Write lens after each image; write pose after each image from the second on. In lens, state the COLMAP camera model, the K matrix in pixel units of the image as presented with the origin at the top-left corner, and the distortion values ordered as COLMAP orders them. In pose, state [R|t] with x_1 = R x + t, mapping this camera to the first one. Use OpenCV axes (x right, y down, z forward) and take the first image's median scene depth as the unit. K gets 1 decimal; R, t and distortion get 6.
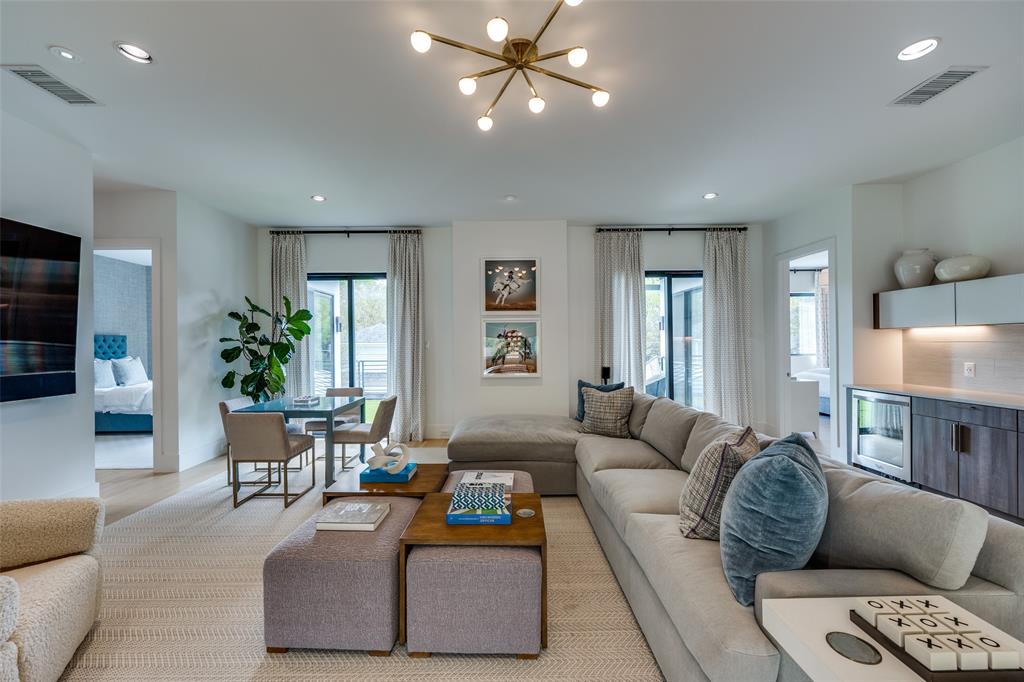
lens RADIAL K [[394.5, 0, 512.0], [0, 394.5, 341.0], [0, 0, 1]] dist [-0.000915, -0.000150]
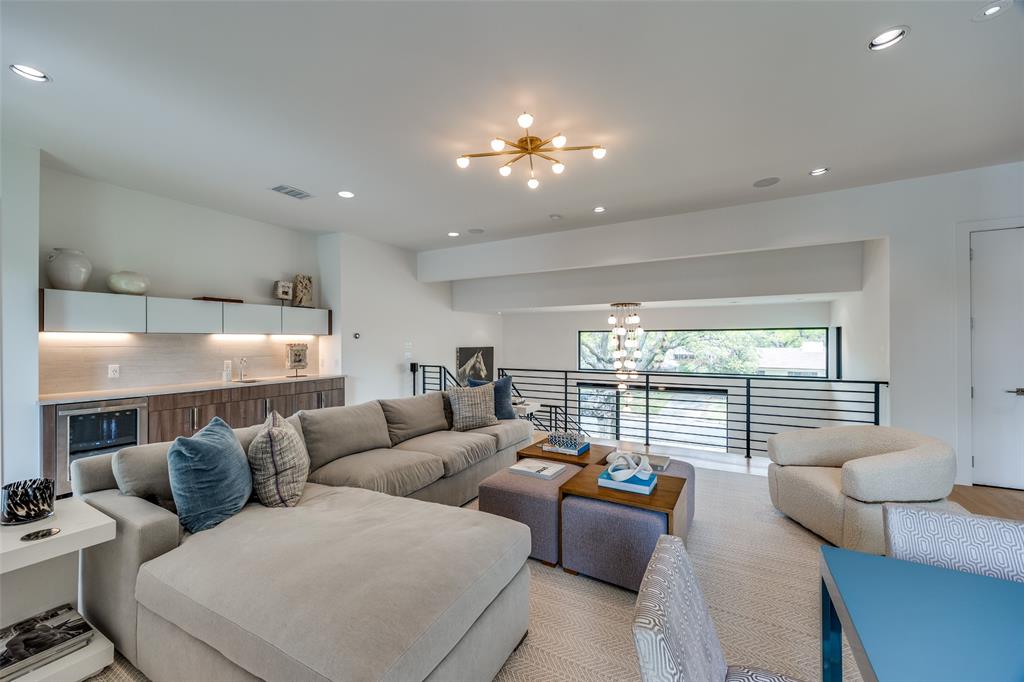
lens RADIAL K [[394.5, 0, 512.0], [0, 394.5, 341.0], [0, 0, 1]] dist [-0.000915, -0.000150]
pose [[-0.867505, 0.010124, 0.497325, -0.393759], [0.005275, 0.999924, -0.011153, 0.004387], [-0.497400, -0.007052, -0.867493, 1.412911]]
